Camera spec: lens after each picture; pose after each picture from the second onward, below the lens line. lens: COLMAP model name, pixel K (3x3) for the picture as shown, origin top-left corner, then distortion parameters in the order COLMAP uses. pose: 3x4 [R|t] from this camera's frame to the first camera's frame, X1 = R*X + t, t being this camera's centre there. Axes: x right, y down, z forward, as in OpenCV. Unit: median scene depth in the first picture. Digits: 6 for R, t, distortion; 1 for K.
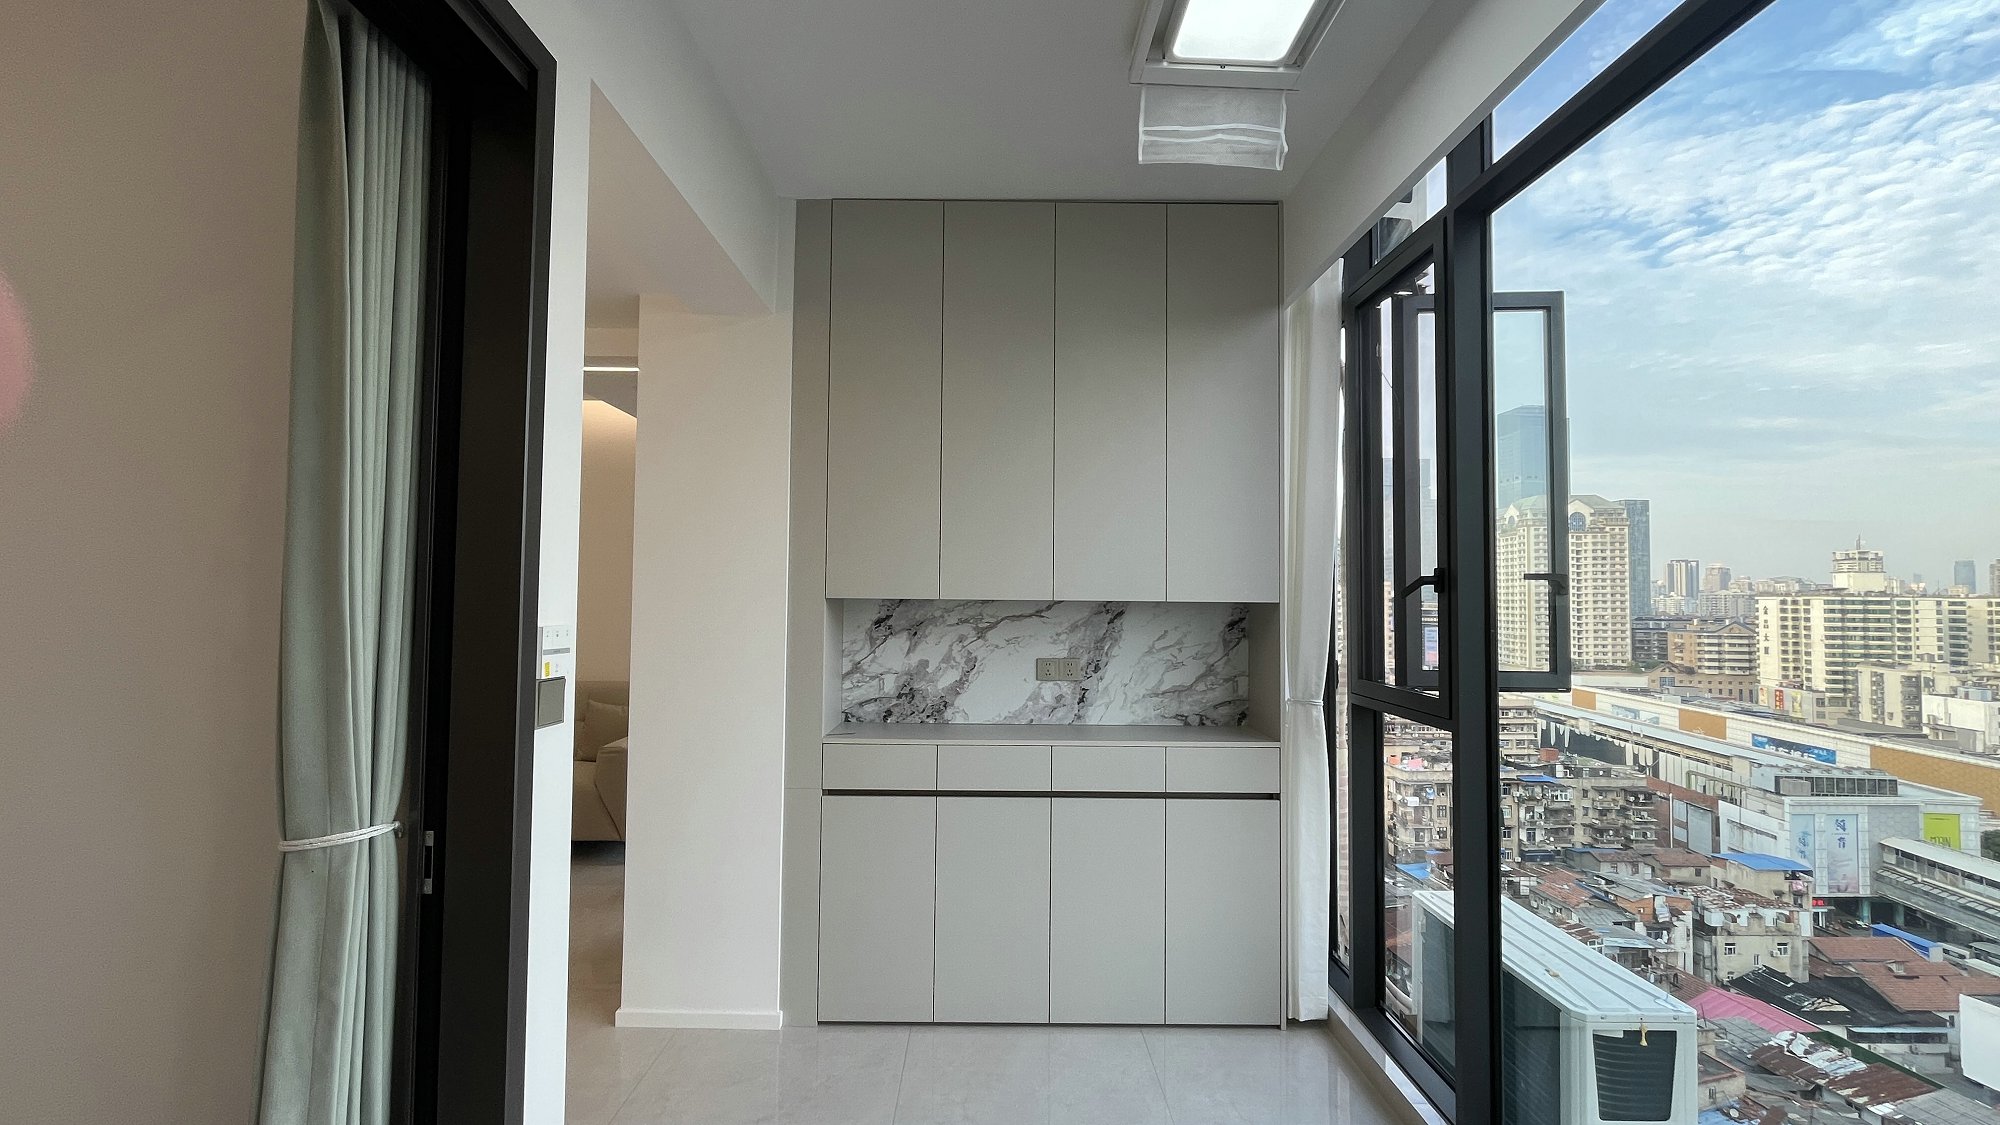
lens RADIAL K [[822.3, 0, 1003.1], [0, 822.3, 566.3], [0, 0, 1]] dist [-0.001368, 0.000146]
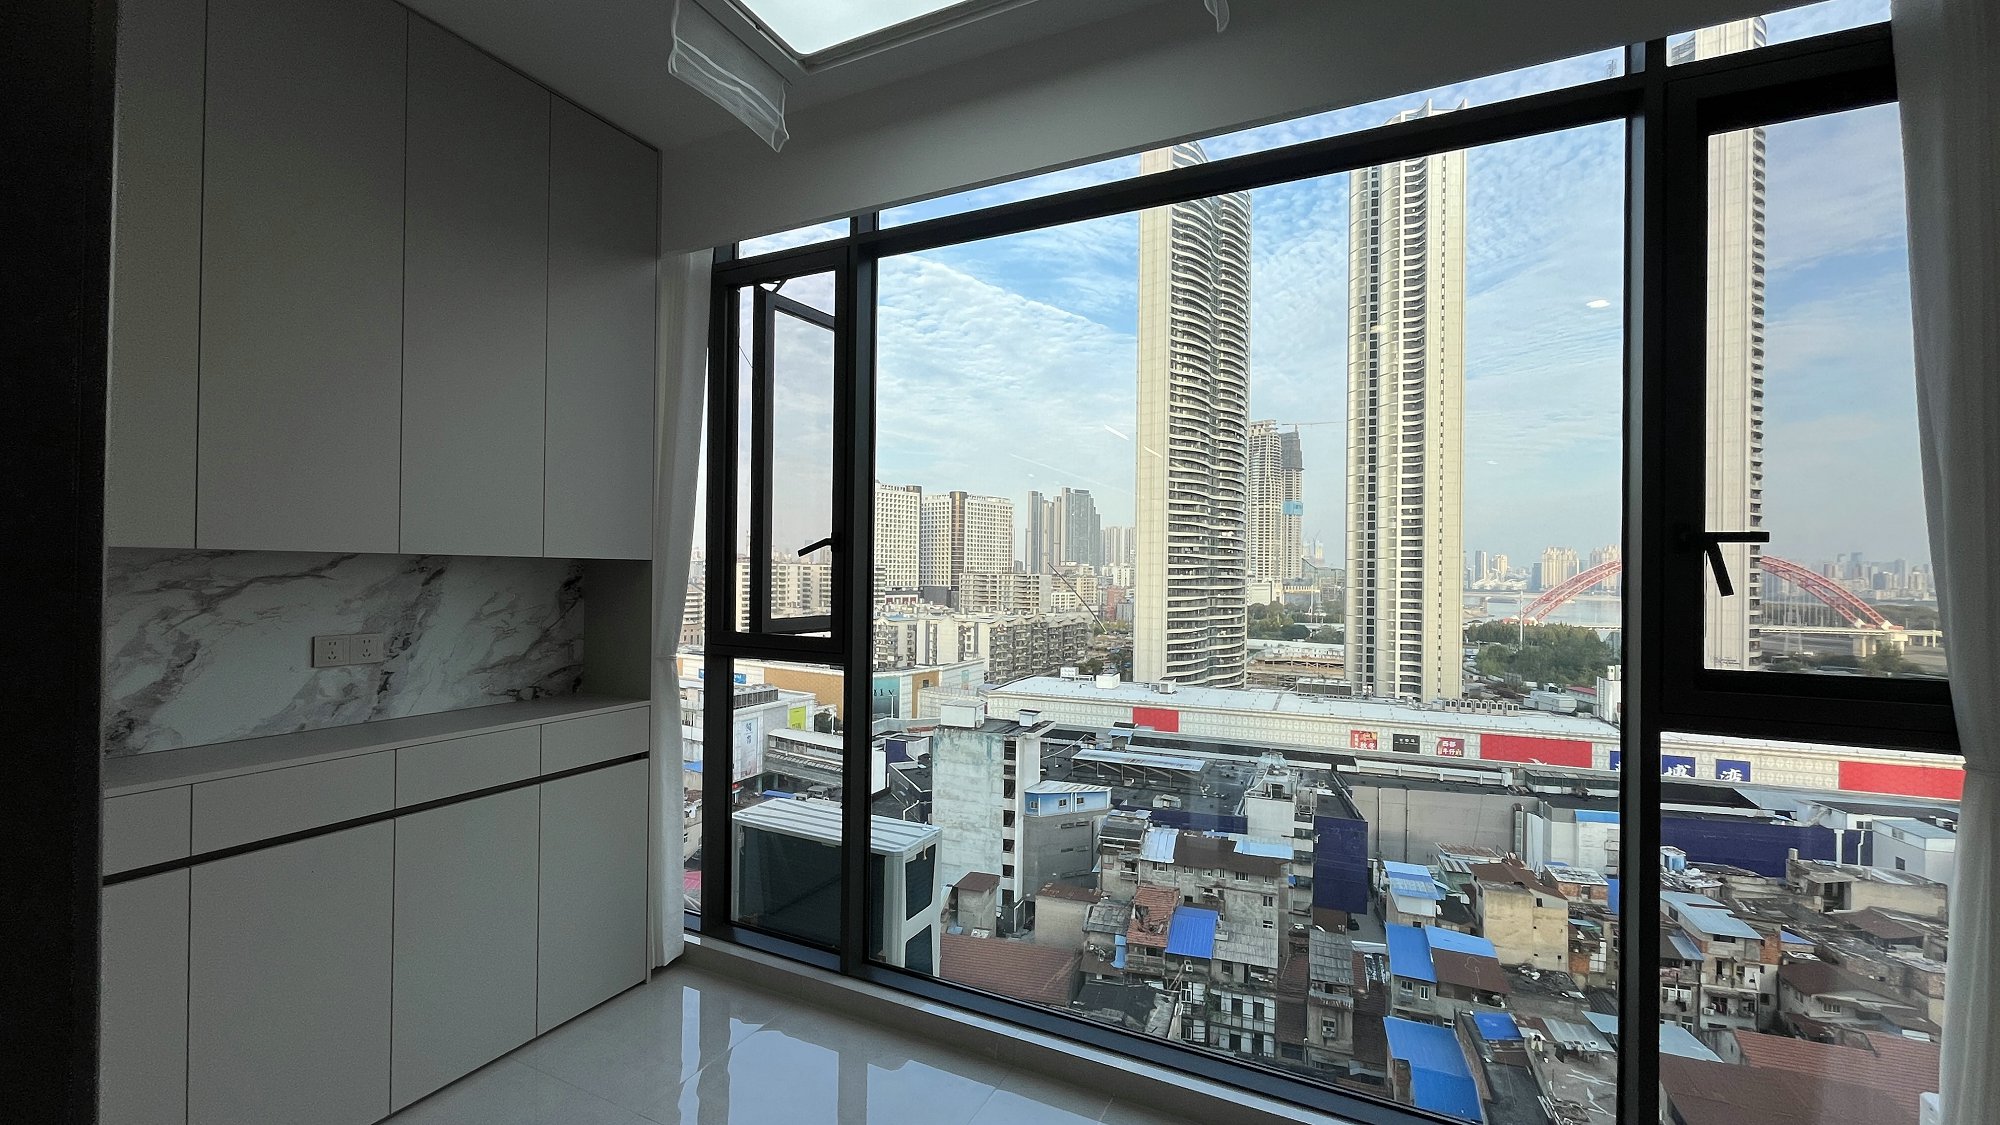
lens RADIAL K [[822.3, 0, 996.5], [0, 822.3, 567.0], [0, 0, 1]] dist [-0.001368, 0.000146]
pose [[0.438167, 0.002323, 0.898891, -0.334008], [-0.041456, 0.998985, 0.017626, 0.016283], [-0.897937, -0.044988, 0.437818, 0.172801]]
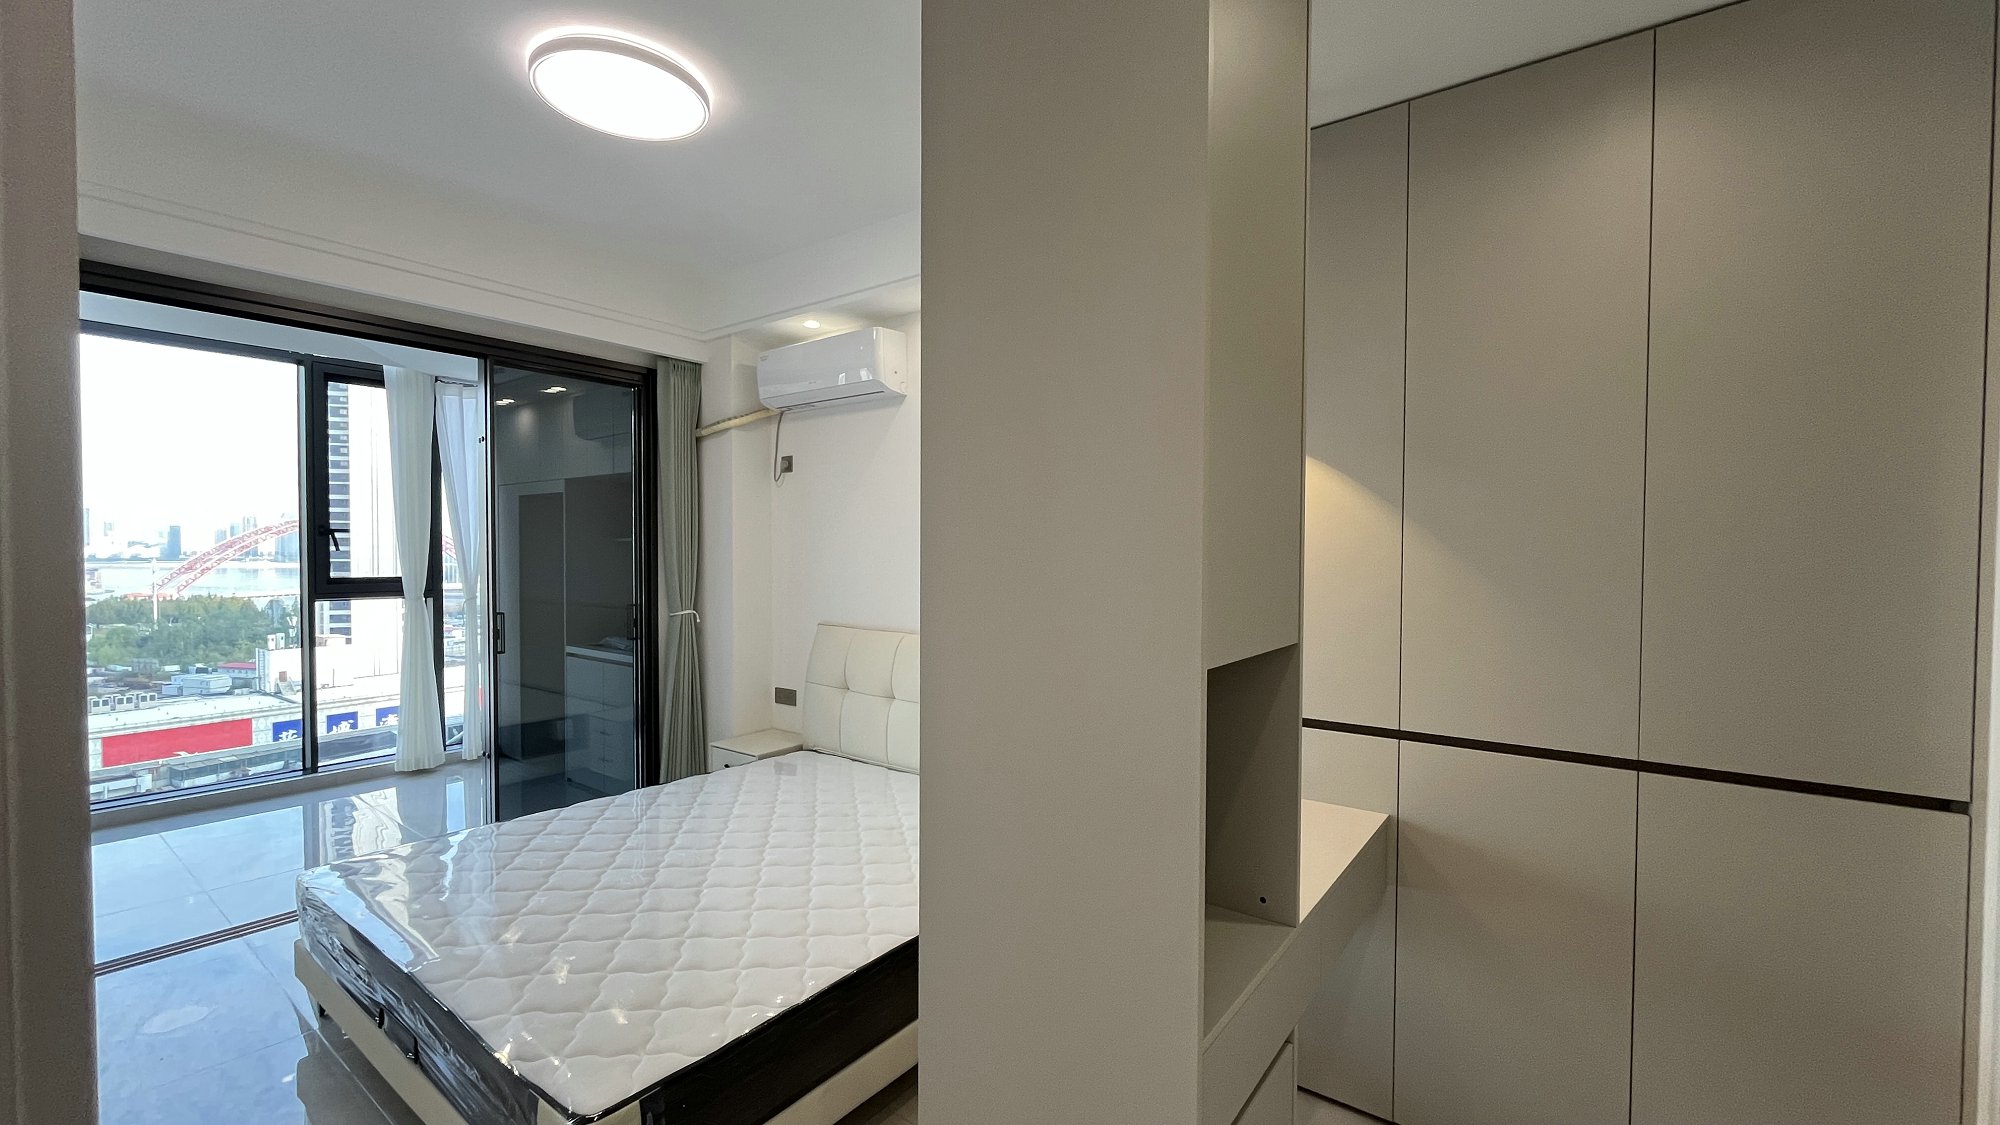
lens RADIAL K [[822.3, 0, 988.5], [0, 822.3, 572.1], [0, 0, 1]] dist [-0.001368, 0.000146]
pose [[-0.788466, -0.030221, 0.614336, -1.175793], [-0.034318, 0.999398, 0.005117, 0.016539], [-0.614121, -0.017048, -0.789028, 0.360864]]
